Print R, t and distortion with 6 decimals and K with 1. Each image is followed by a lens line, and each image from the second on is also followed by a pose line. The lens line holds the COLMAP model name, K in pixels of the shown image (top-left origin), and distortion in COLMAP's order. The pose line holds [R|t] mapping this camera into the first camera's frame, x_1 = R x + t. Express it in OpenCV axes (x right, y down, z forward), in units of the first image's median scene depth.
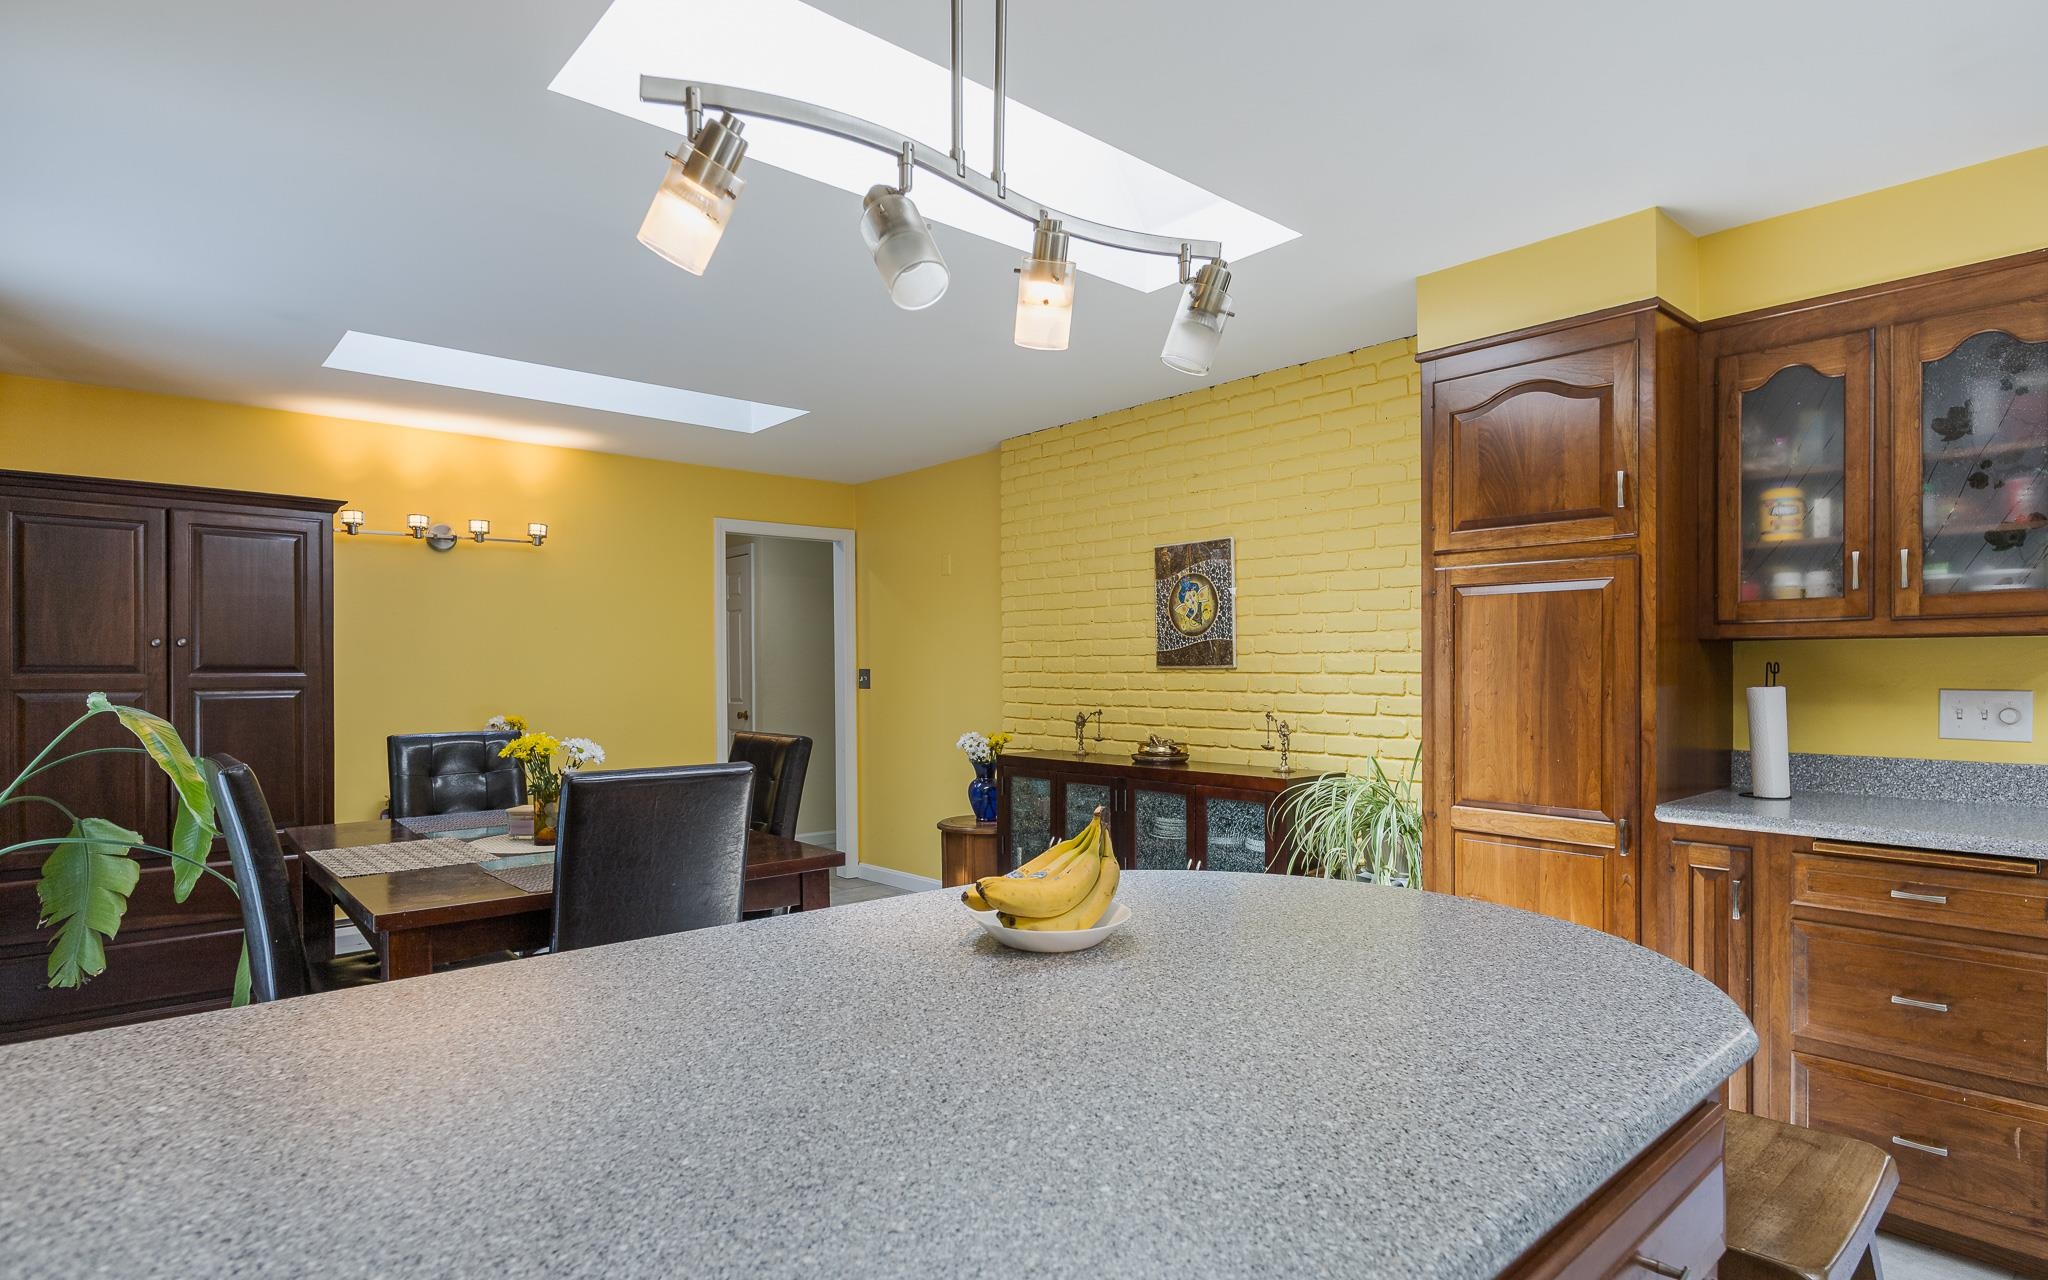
lens RADIAL K [[1105.5, 0, 1031.6], [0, 1105.5, 675.7], [0, 0, 1]] dist [0.000653, -0.000151]
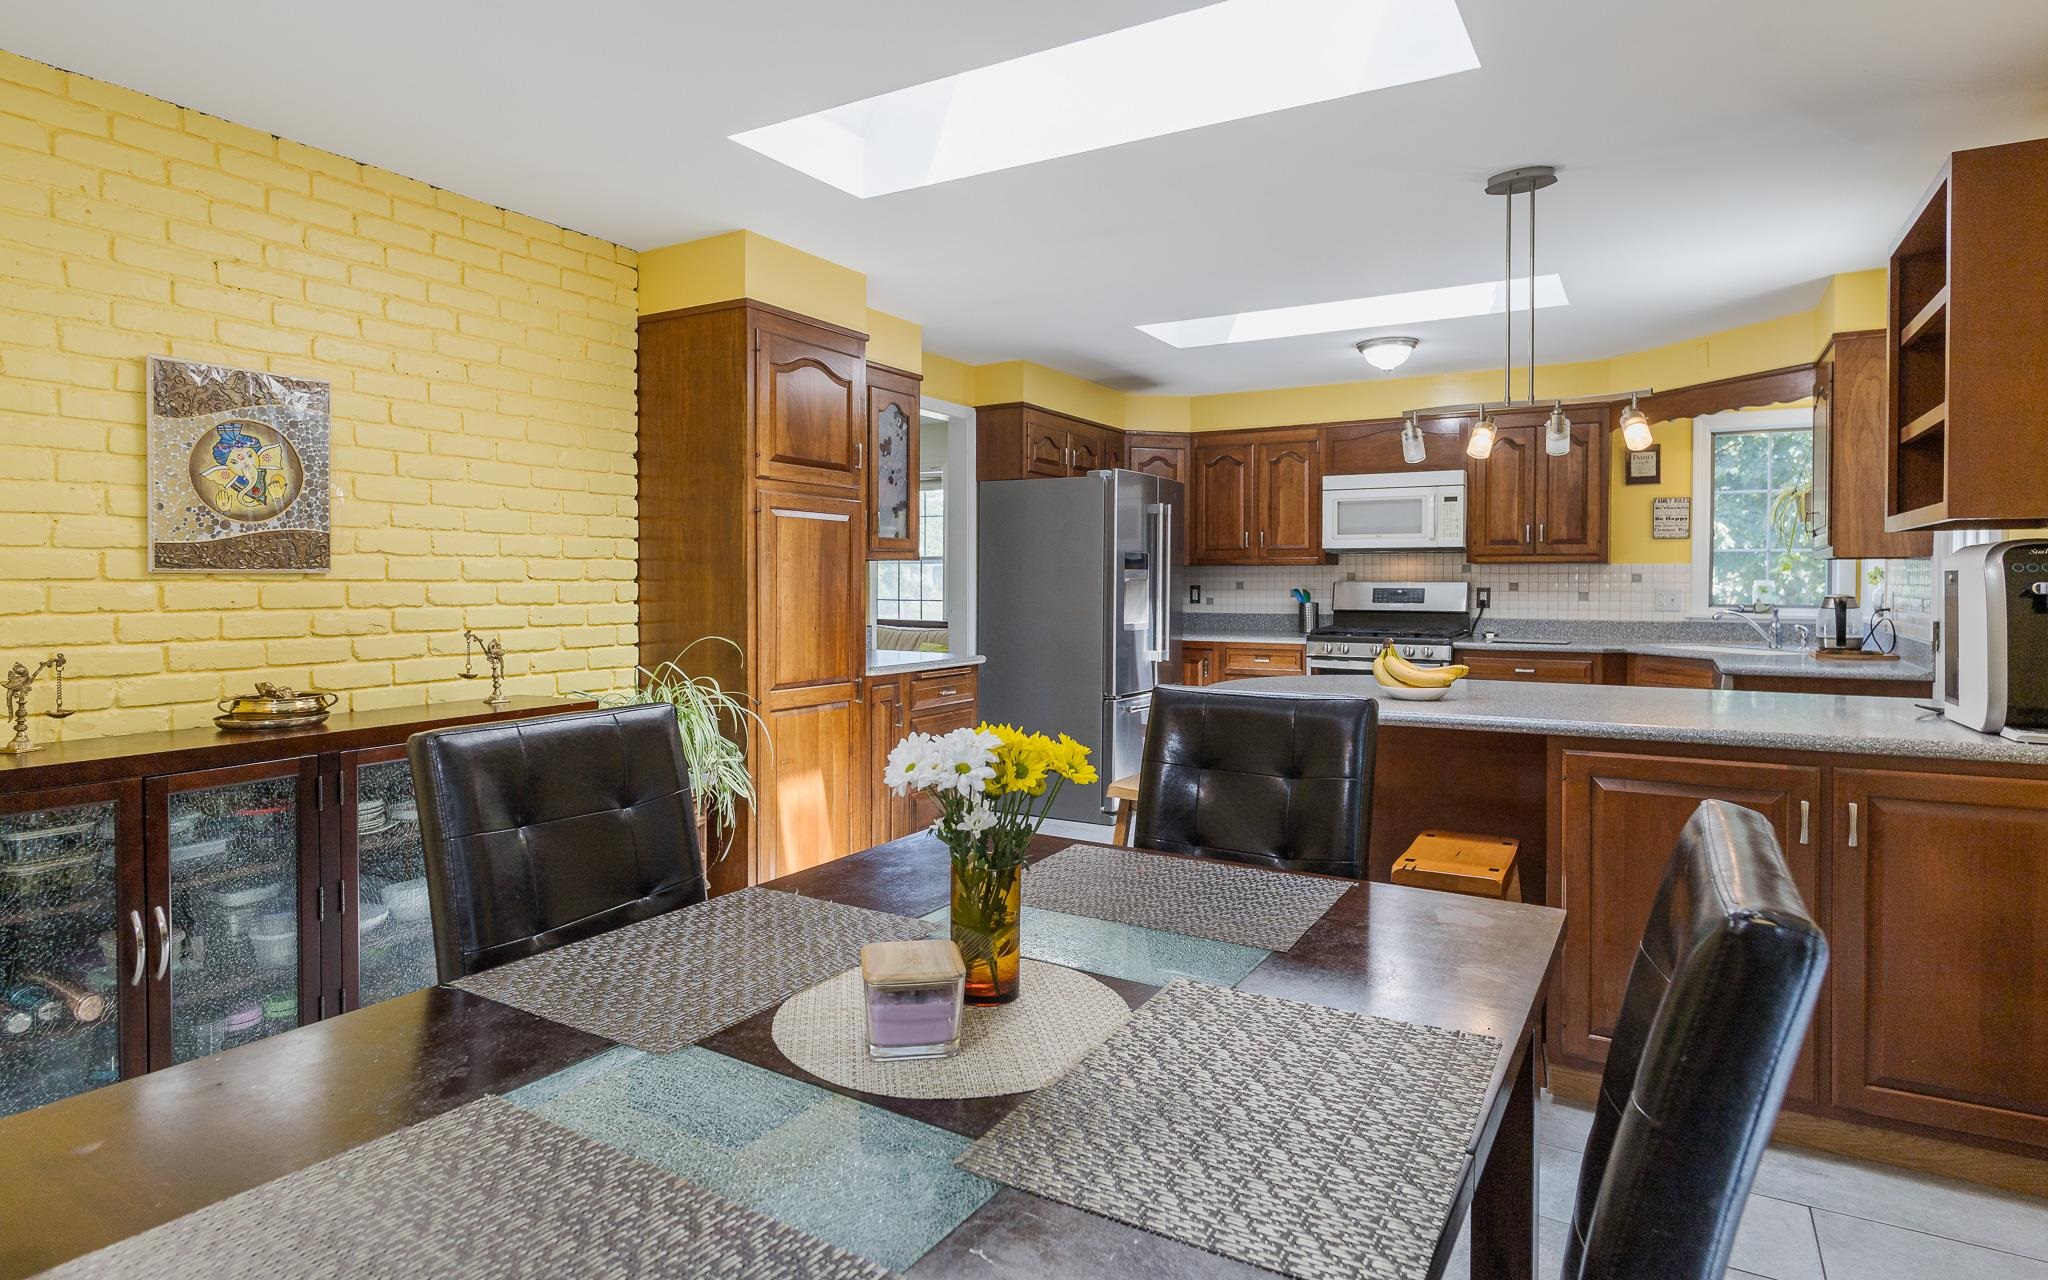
lens RADIAL K [[1111.7, 0, 1011.4], [0, 1111.7, 599.8], [0, 0, 1]] dist [0.002609, 0.001098]
pose [[-0.311575, -0.017313, 0.950064, -0.591520], [0.002772, 0.999813, 0.019129, -0.002648], [-0.950218, 0.008594, -0.311469, 0.800027]]
